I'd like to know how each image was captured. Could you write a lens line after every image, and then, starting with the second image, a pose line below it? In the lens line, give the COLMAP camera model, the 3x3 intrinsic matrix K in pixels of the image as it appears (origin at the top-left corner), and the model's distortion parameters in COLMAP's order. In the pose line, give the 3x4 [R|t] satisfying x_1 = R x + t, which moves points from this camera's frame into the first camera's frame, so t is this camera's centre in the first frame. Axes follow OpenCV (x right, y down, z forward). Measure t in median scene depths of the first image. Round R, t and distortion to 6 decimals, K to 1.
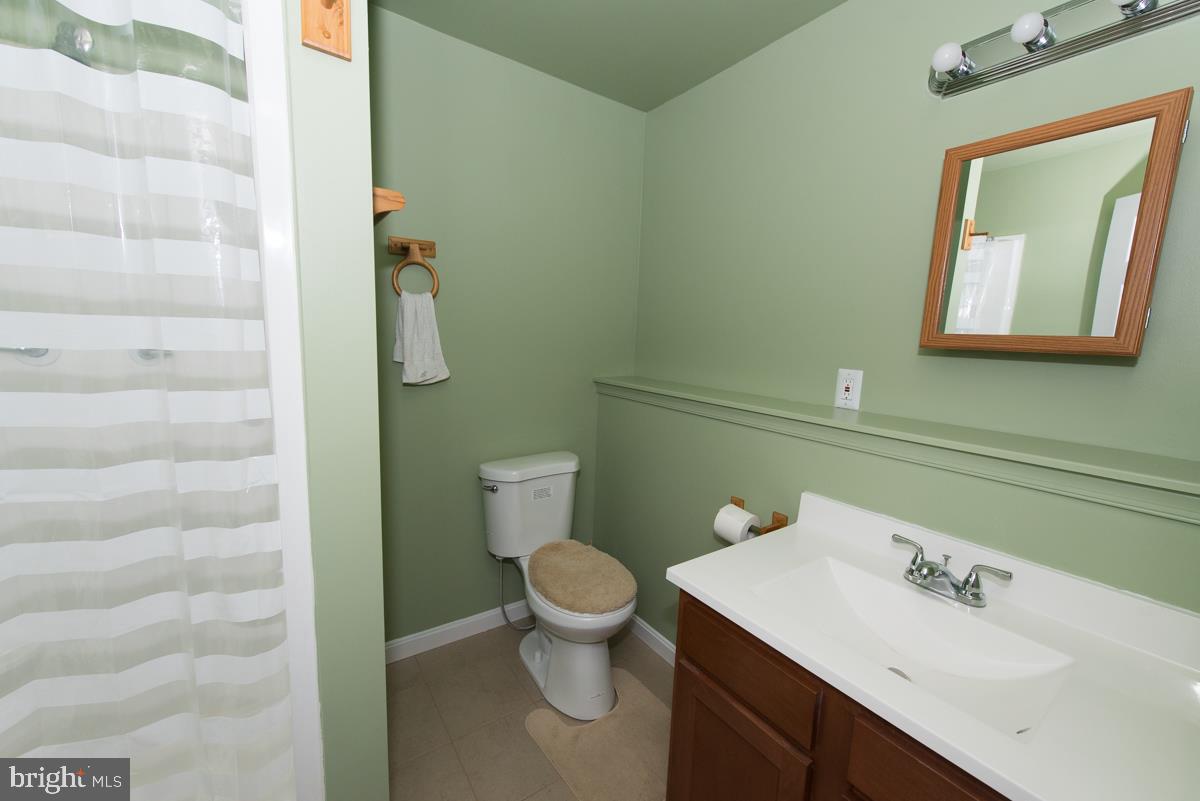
lens RADIAL K [[461.4, 0, 598.1], [0, 461.4, 400.4], [0, 0, 1]] dist [0.010822, -0.002790]
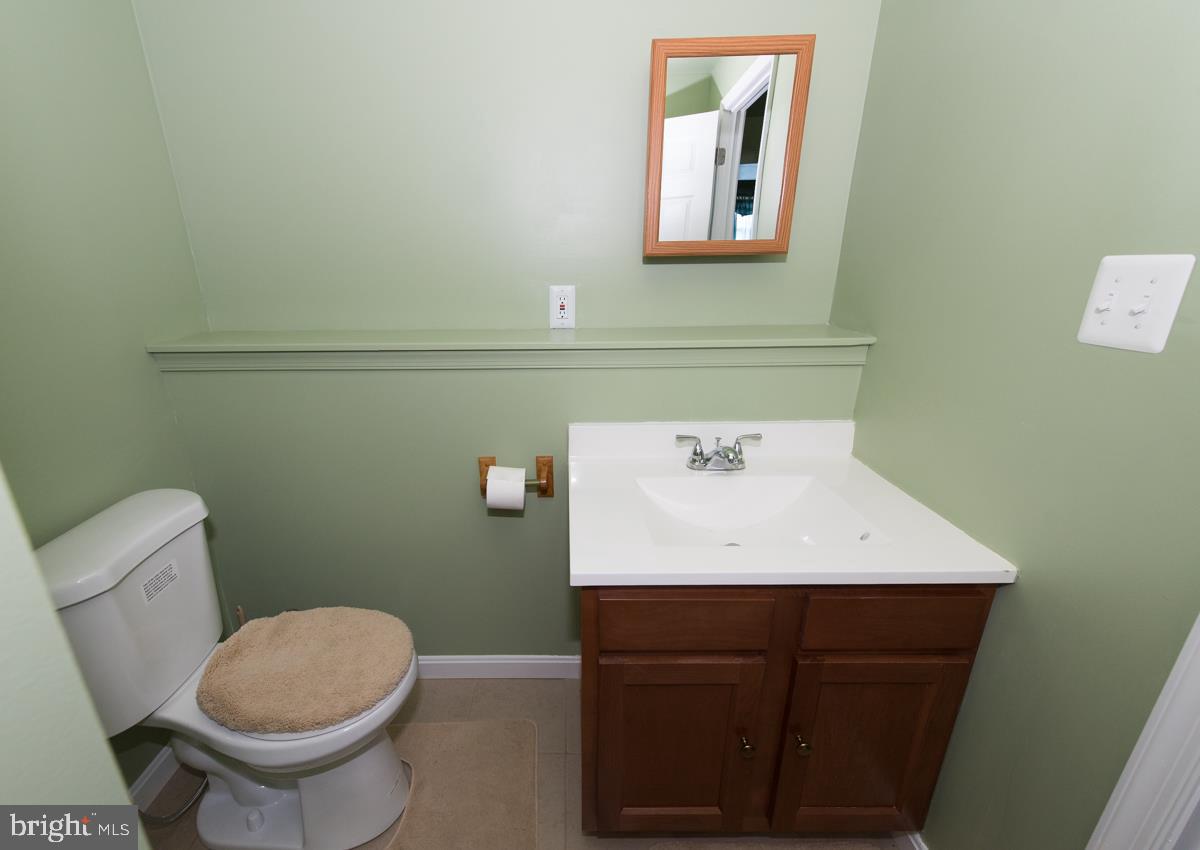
lens RADIAL K [[493.6, 0, 600.0], [0, 493.6, 422.1], [0, 0, 1]] dist [0.010826, -0.000082]
pose [[0.585818, -0.303120, 0.751622, -0.296666], [0.152055, 0.952061, 0.265442, -0.069490], [-0.796051, -0.041213, 0.603825, 0.398942]]
